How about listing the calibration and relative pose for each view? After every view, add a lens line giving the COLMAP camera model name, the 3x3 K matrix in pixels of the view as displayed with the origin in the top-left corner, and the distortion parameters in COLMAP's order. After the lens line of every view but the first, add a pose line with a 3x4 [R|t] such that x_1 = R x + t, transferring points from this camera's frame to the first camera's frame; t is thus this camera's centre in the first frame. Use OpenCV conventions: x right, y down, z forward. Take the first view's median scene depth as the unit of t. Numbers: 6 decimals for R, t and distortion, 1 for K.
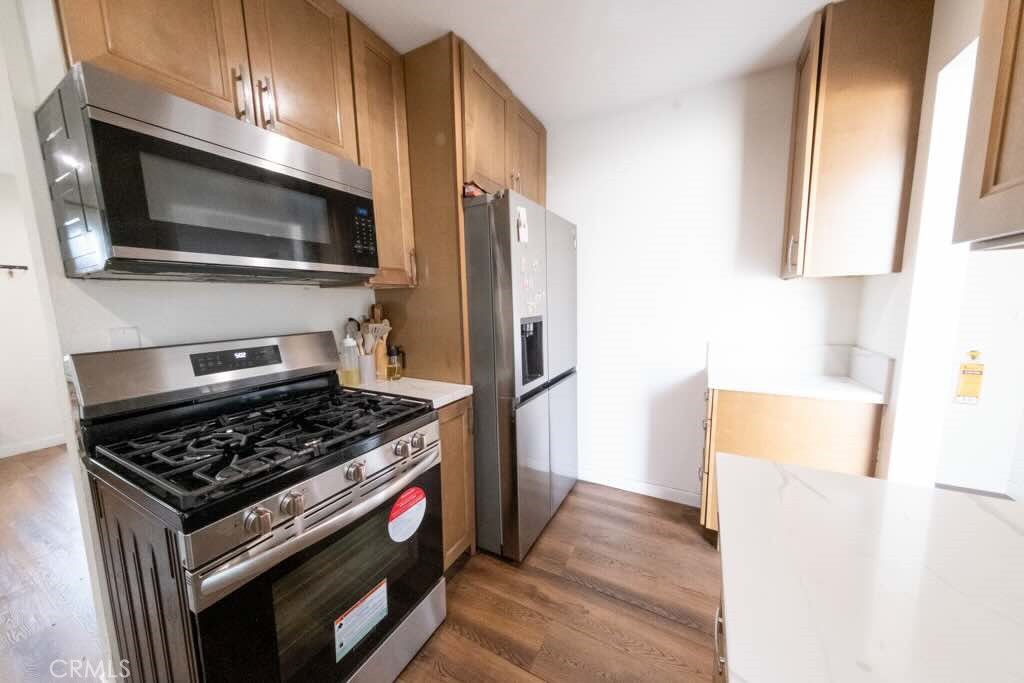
lens RADIAL K [[350.3, 0, 506.7], [0, 350.3, 347.1], [0, 0, 1]] dist [-0.000303, -0.000198]
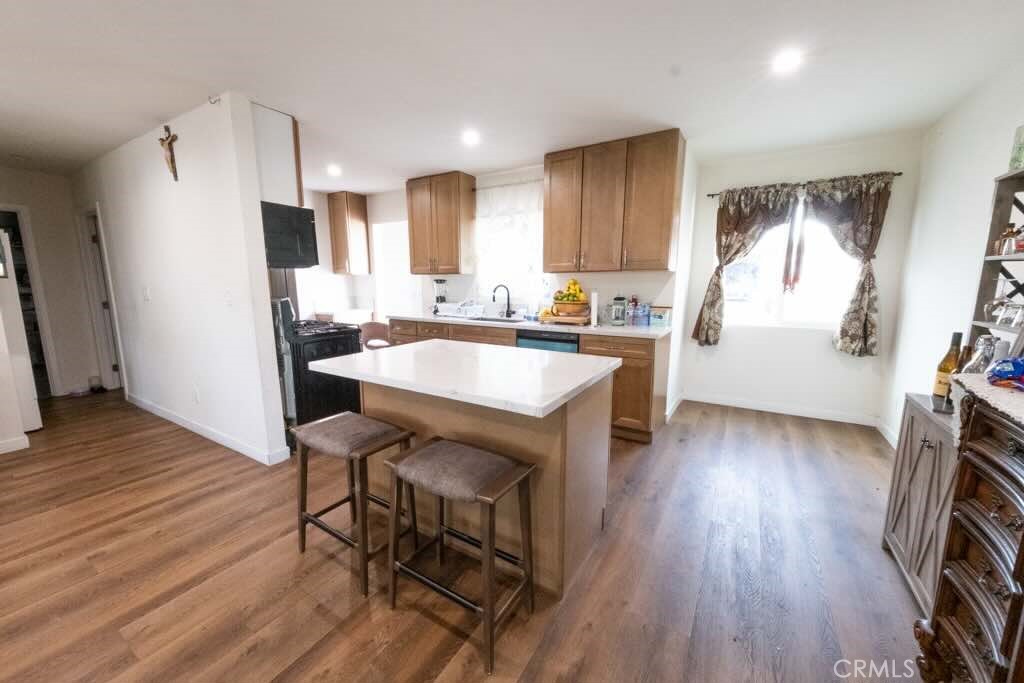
lens RADIAL K [[385.2, 0, 510.2], [0, 385.2, 342.7], [0, 0, 1]] dist [0.001517, -0.000146]
pose [[0.046744, -0.132673, 0.990057, -2.438114], [0.125808, 0.984030, 0.125925, 0.135170], [-0.990953, 0.118670, 0.062689, -0.511228]]
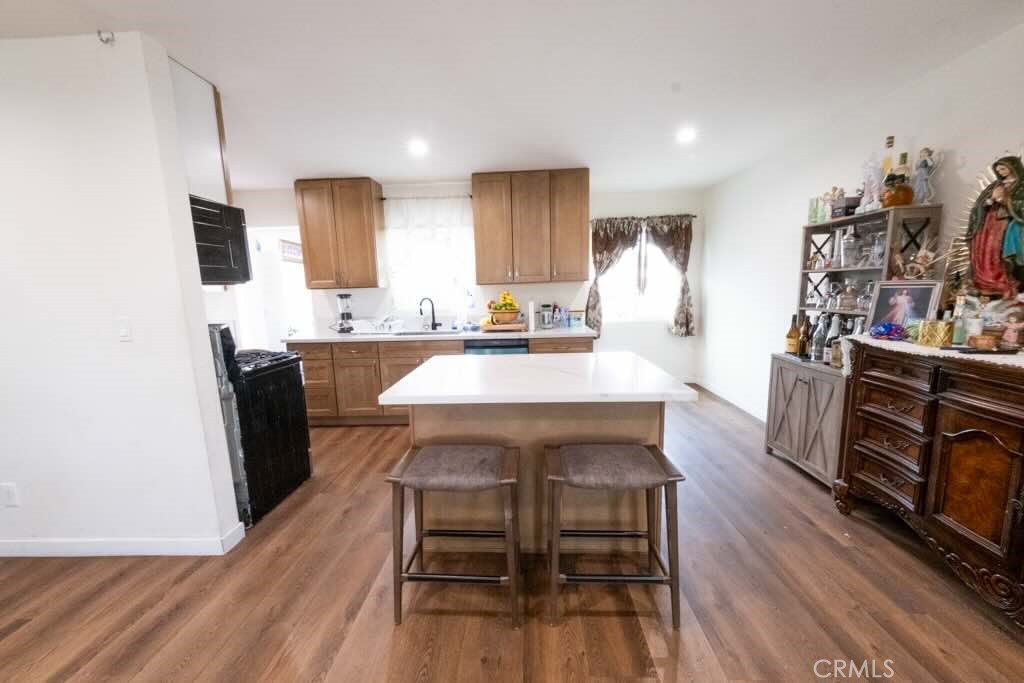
lens RADIAL K [[367.4, 0, 512.0], [0, 367.4, 341.5], [0, 0, 1]] dist [0.001724, -0.000109]
pose [[-0.448637, -0.089062, 0.889265, -2.274928], [0.151762, 0.972979, 0.174010, 0.009596], [-0.880734, 0.213024, -0.422999, 0.295403]]
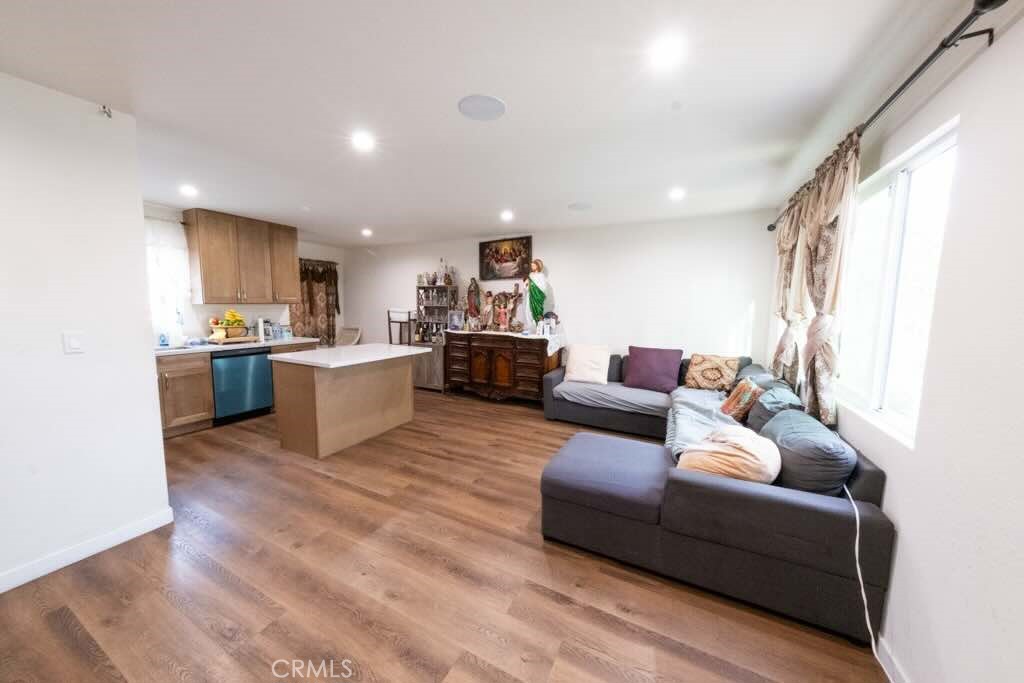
lens RADIAL K [[350.3, 0, 506.7], [0, 350.3, 347.1], [0, 0, 1]] dist [-0.000303, -0.000198]
pose [[-0.999160, 0.016115, -0.037669, -2.130959], [0.006550, 0.970401, 0.241411, -0.275640], [0.040444, 0.240961, -0.969692, 2.135852]]
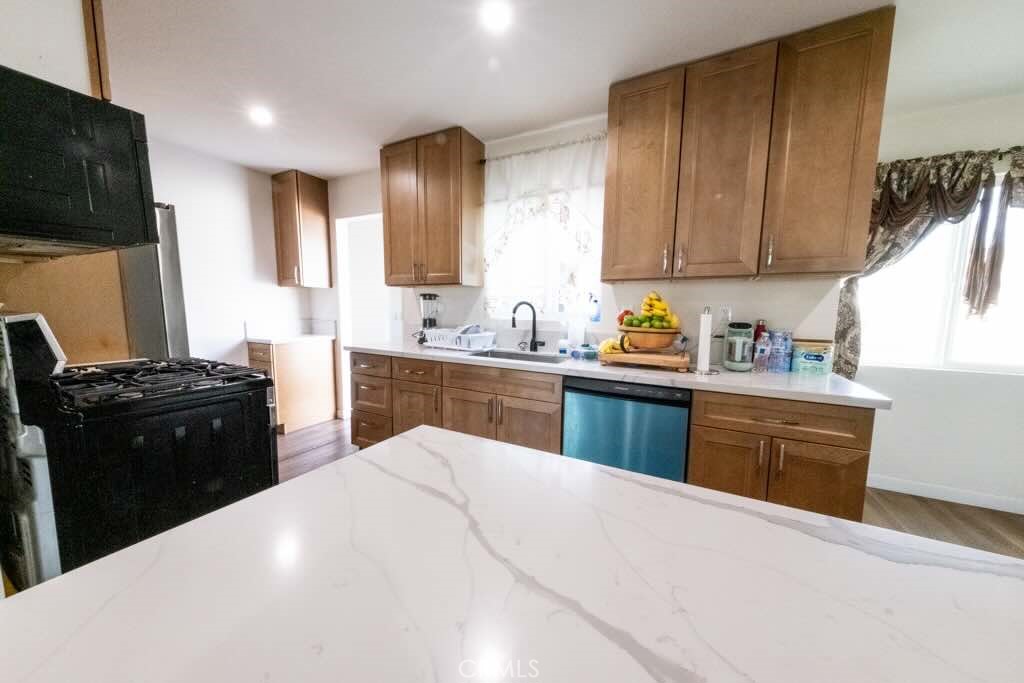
lens RADIAL K [[350.3, 0, 506.7], [0, 350.3, 347.1], [0, 0, 1]] dist [-0.000303, -0.000198]
pose [[-0.005761, -0.086940, 0.996197, -1.321484], [0.112526, 0.989830, 0.087035, 0.124922], [-0.993632, 0.112599, 0.004080, -0.227806]]
